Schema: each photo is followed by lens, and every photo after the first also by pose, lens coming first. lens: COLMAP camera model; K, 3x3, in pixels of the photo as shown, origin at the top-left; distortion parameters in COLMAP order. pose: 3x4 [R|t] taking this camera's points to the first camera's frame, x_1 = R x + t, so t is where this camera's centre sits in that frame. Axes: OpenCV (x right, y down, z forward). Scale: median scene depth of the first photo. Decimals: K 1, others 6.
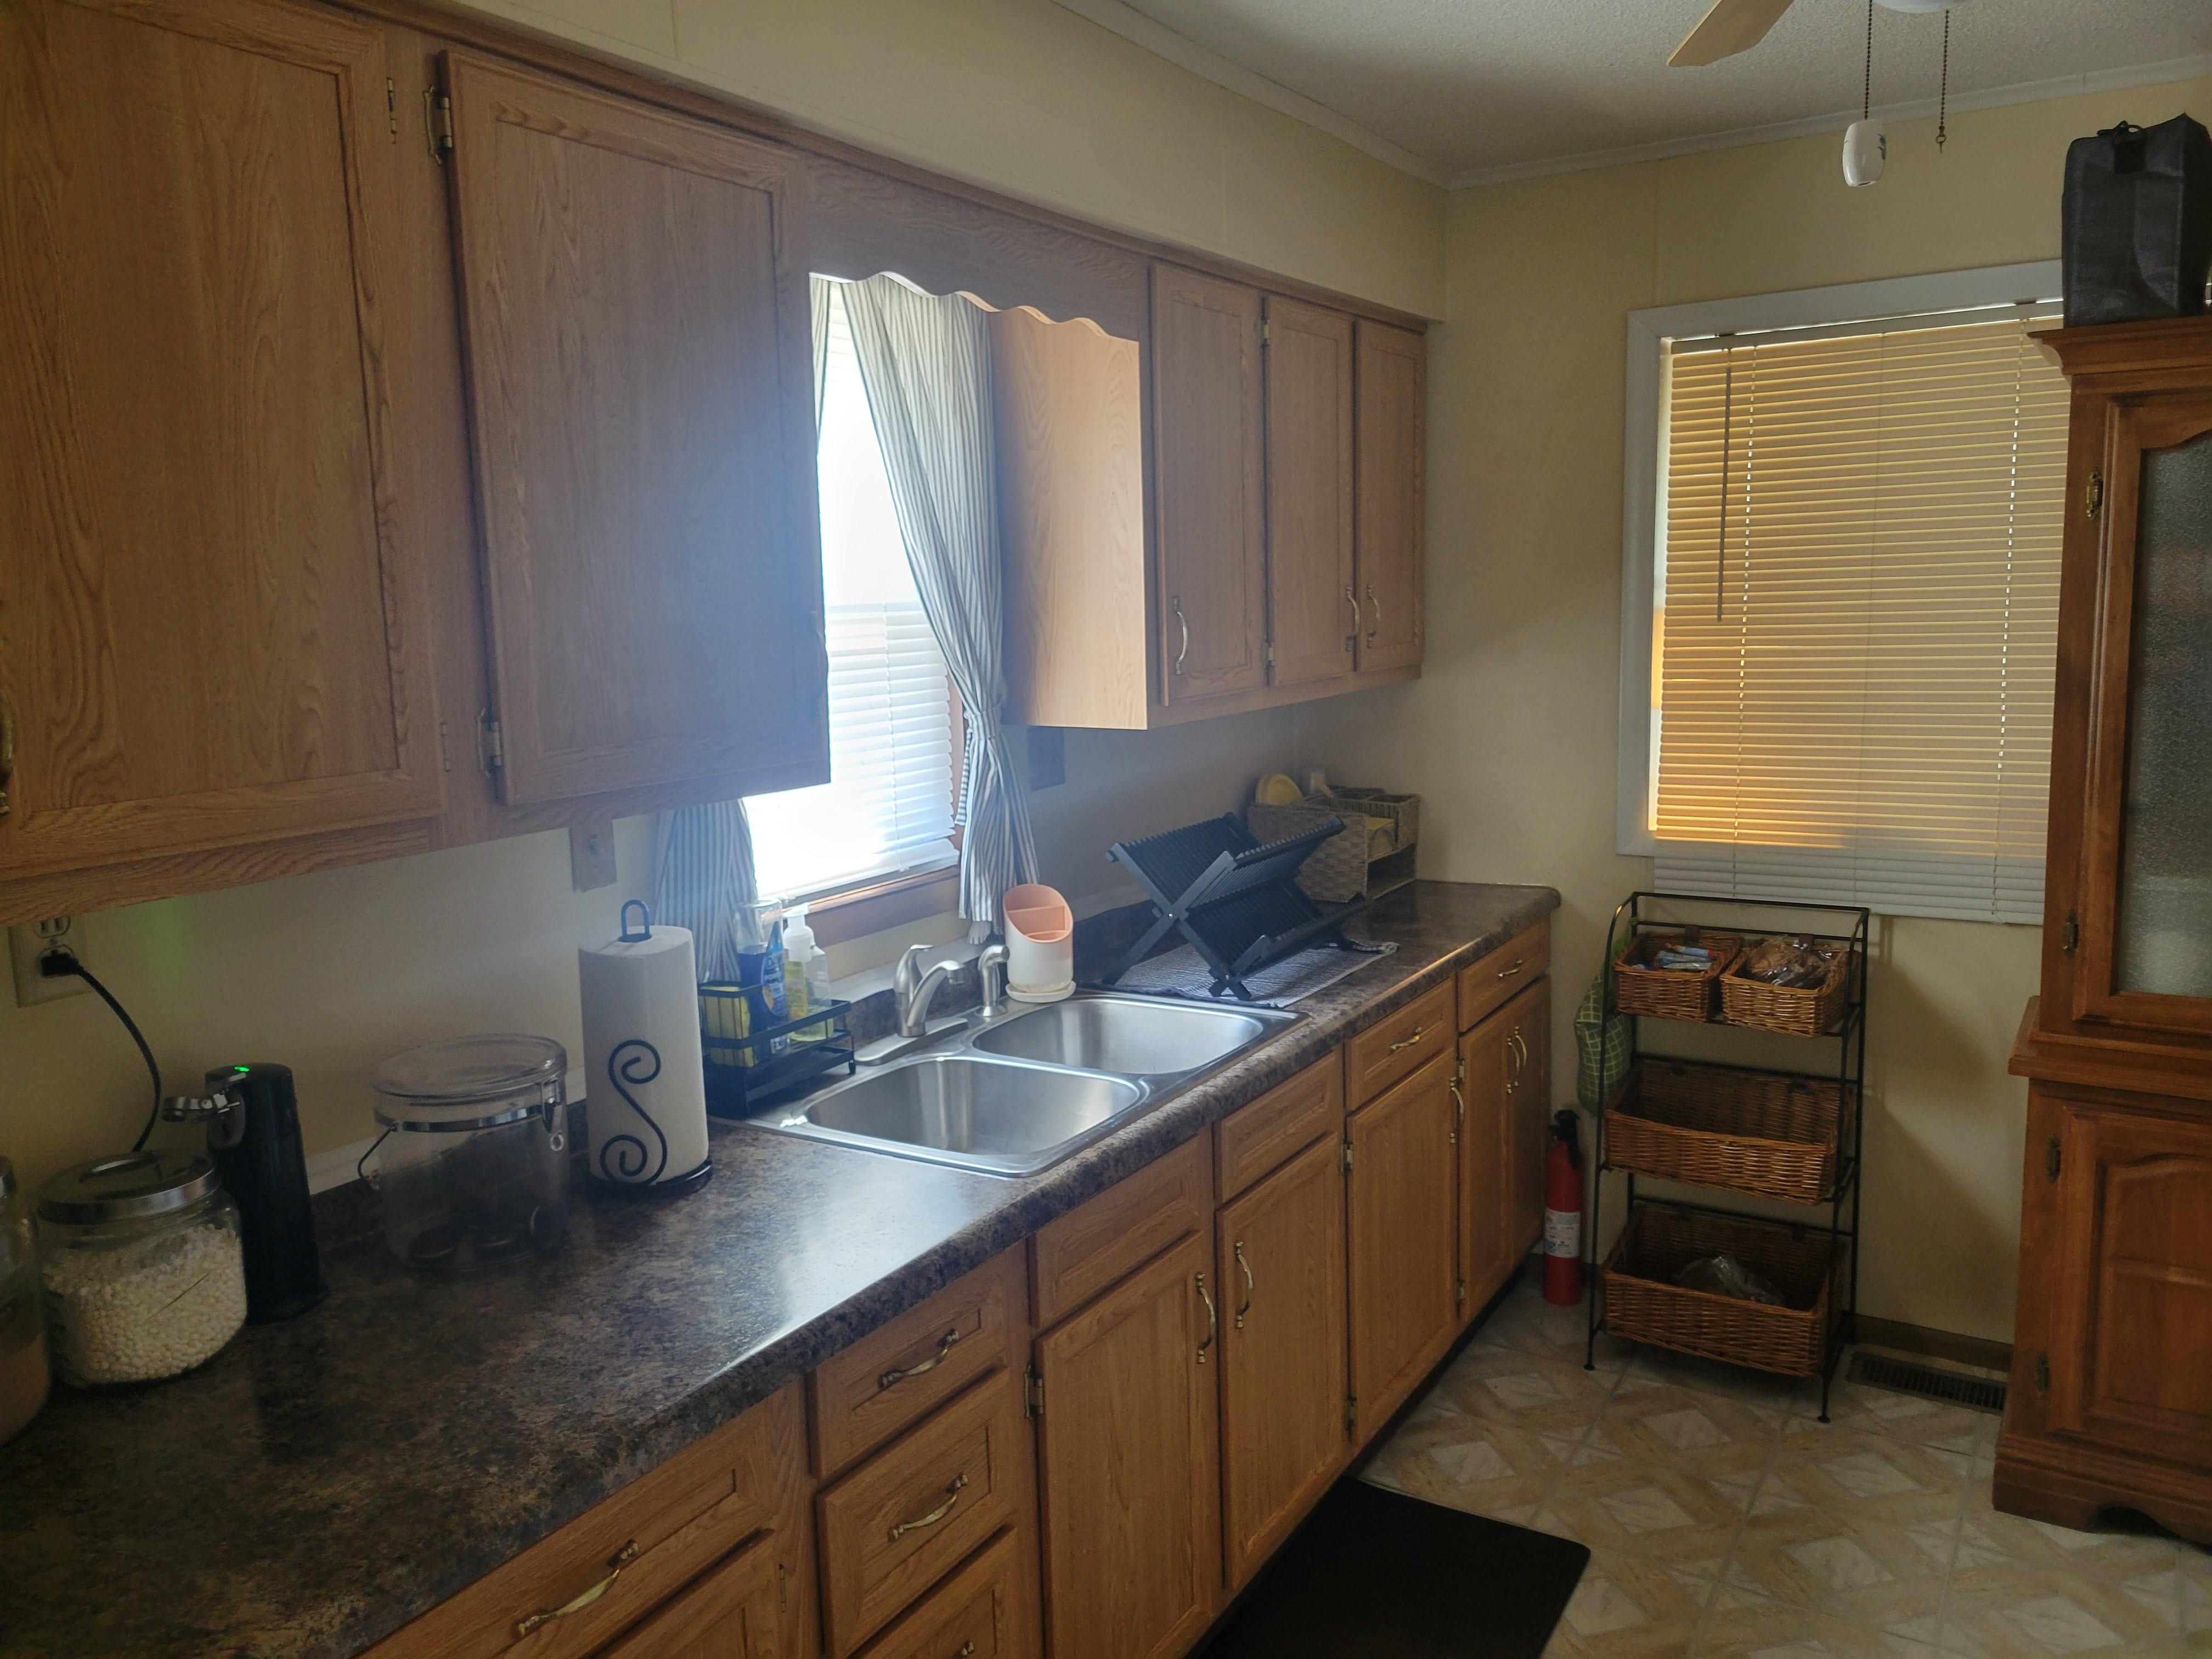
lens RADIAL K [[1674.7, 0, 1105.2], [0, 1674.7, 826.4], [0, 0, 1]] dist [0.068868, -0.034708]
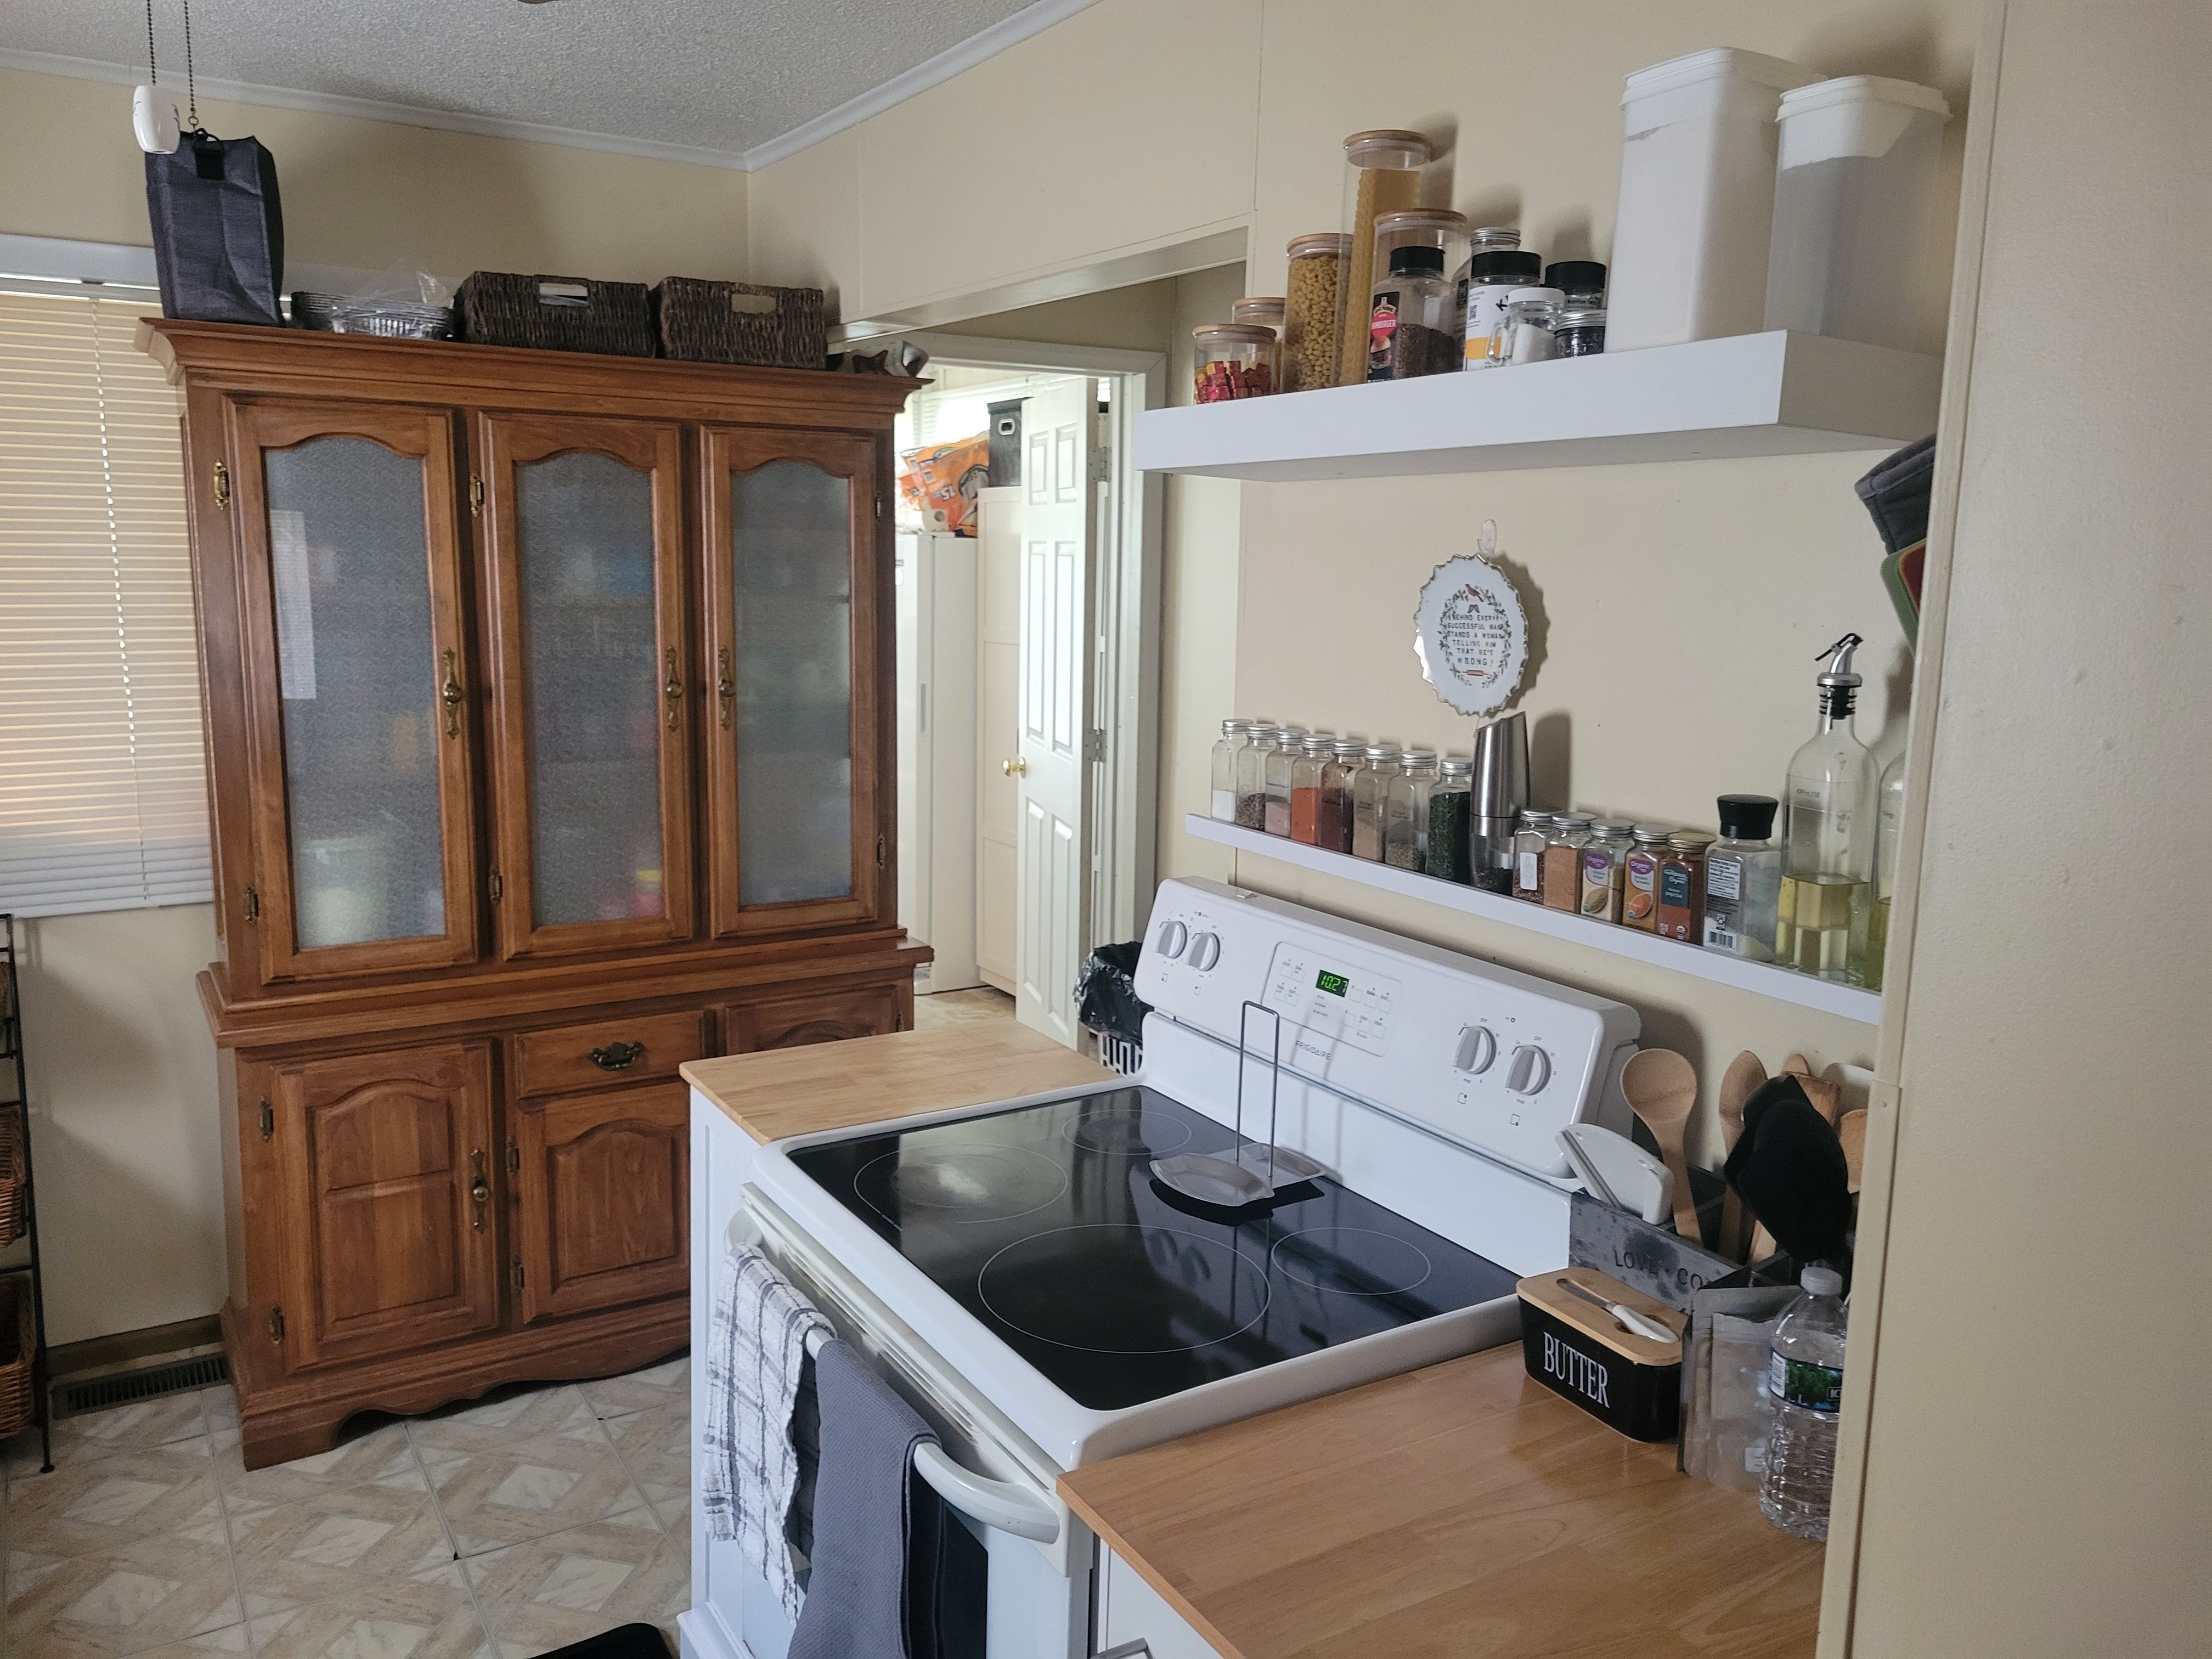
lens RADIAL K [[1674.7, 0, 1054.7], [0, 1674.7, 817.8], [0, 0, 1]] dist [0.068868, -0.034708]
pose [[0.474990, -0.109156, 0.873195, -0.105909], [0.104756, 0.992235, 0.067053, -0.008109], [-0.873734, 0.059623, 0.482737, 0.061336]]
